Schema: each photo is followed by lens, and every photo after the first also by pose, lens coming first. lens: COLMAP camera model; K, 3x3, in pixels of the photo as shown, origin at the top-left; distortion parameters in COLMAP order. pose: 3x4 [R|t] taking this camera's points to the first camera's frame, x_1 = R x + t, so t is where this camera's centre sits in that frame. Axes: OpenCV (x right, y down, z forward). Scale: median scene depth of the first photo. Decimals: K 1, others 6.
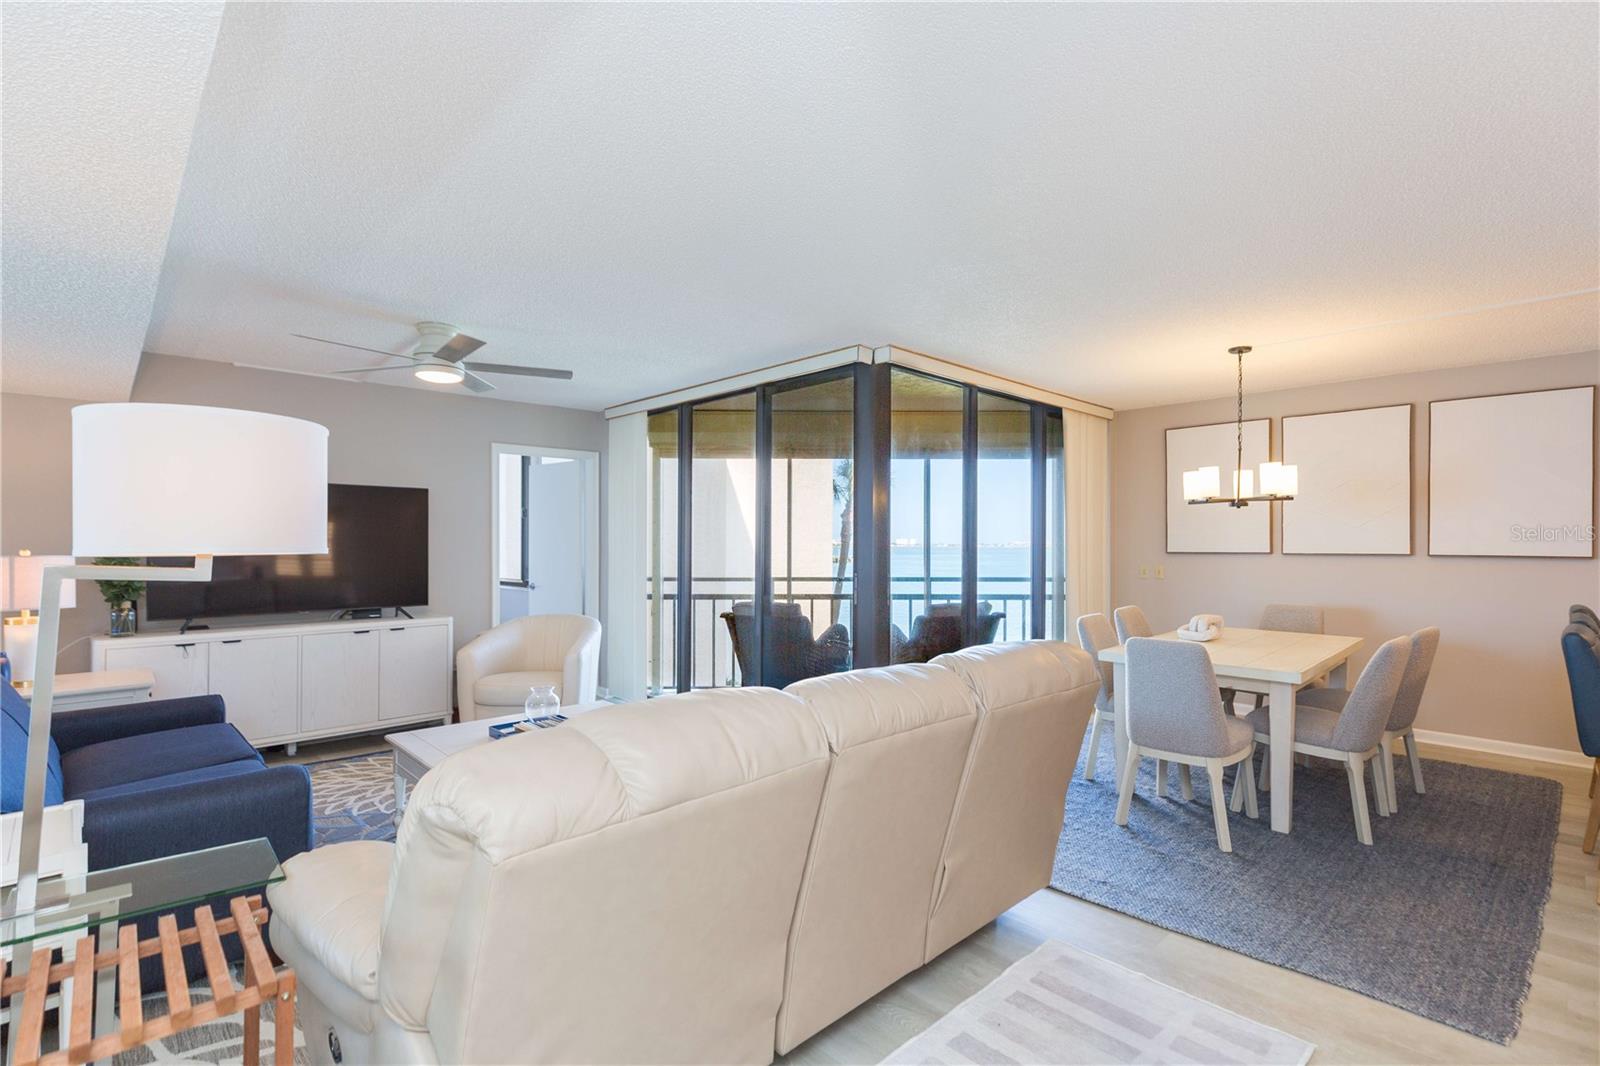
lens RADIAL K [[738.6, 0, 828.9], [0, 738.6, 541.8], [0, 0, 1]] dist [-0.000043, 0.020778]
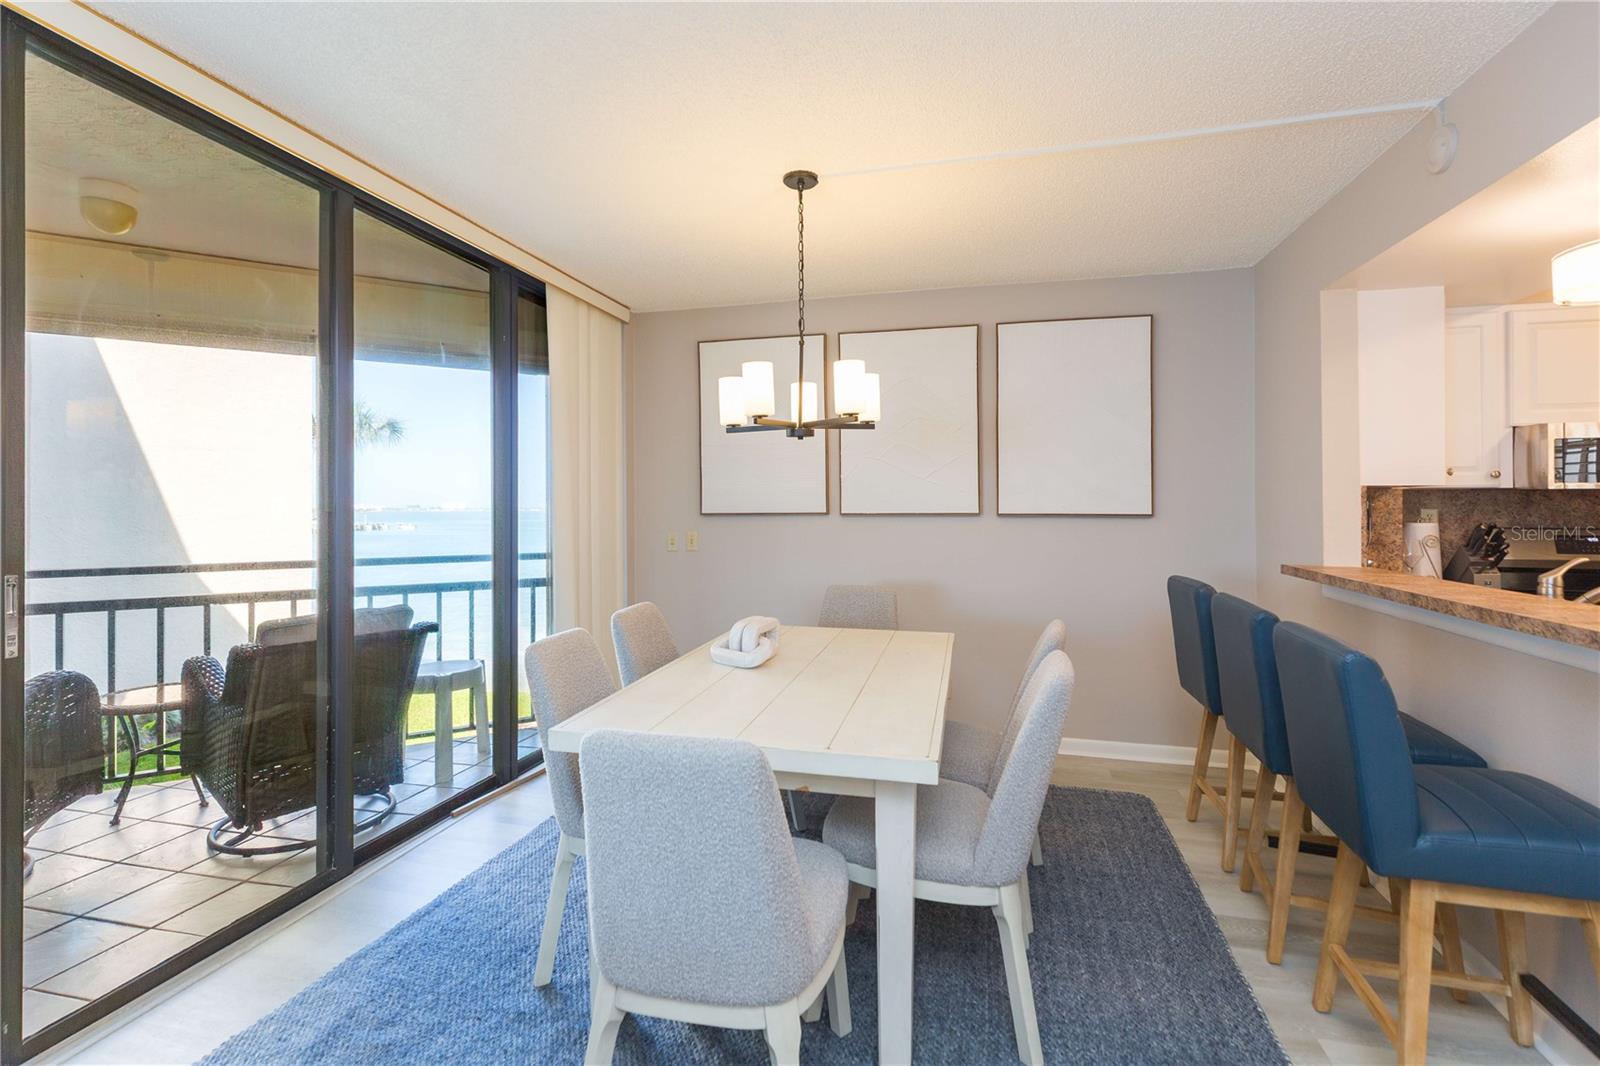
lens RADIAL K [[730.6, 0, 807.7], [0, 730.6, 518.7], [0, 0, 1]] dist [0.000925, 0.000144]
pose [[0.850003, -0.008295, 0.526713, 0.219580], [0.005253, 0.999960, 0.007271, 0.015985], [-0.526752, -0.003414, 0.850012, 0.443136]]
